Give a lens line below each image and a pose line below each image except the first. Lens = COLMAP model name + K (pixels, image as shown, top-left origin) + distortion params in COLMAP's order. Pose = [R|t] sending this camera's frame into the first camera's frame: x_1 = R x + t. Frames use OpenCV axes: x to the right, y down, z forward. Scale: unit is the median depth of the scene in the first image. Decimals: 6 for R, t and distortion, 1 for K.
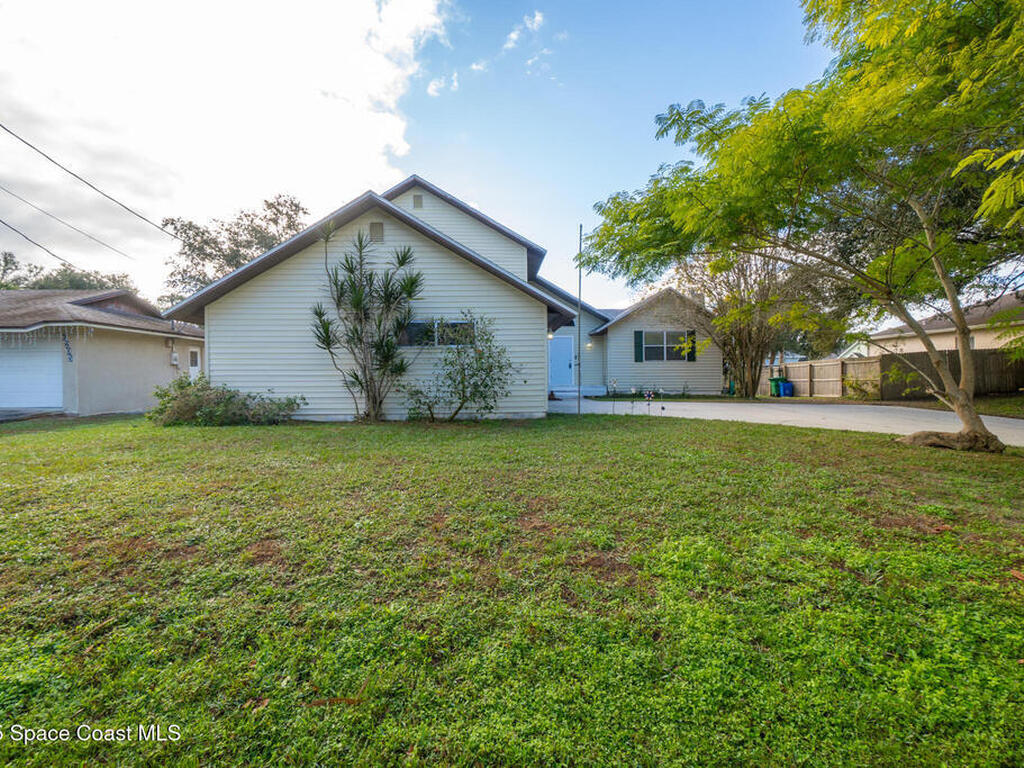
lens RADIAL K [[504.4, 0, 503.3], [0, 504.4, 374.0], [0, 0, 1]] dist [-0.003598, -0.000110]
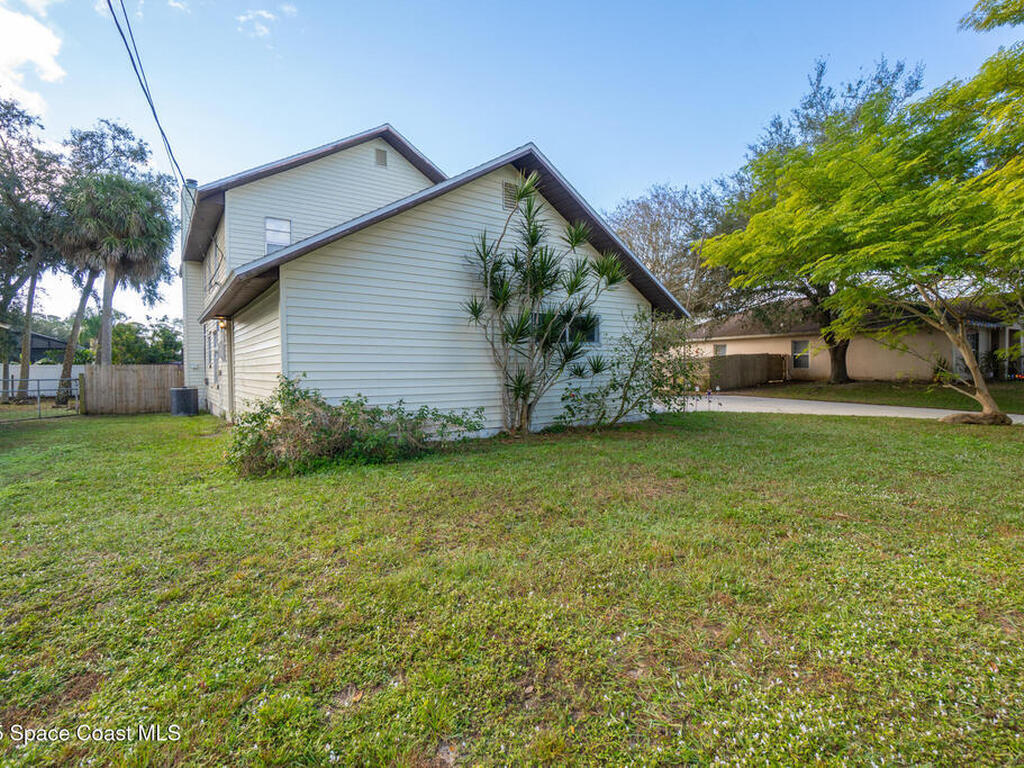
lens RADIAL K [[504.4, 0, 503.3], [0, 504.4, 374.0], [0, 0, 1]] dist [-0.003598, -0.000110]
pose [[0.854806, -0.008784, 0.518873, -0.674883], [0.005944, 0.999957, 0.007136, -0.006944], [-0.518913, -0.003016, 0.854821, 0.346668]]
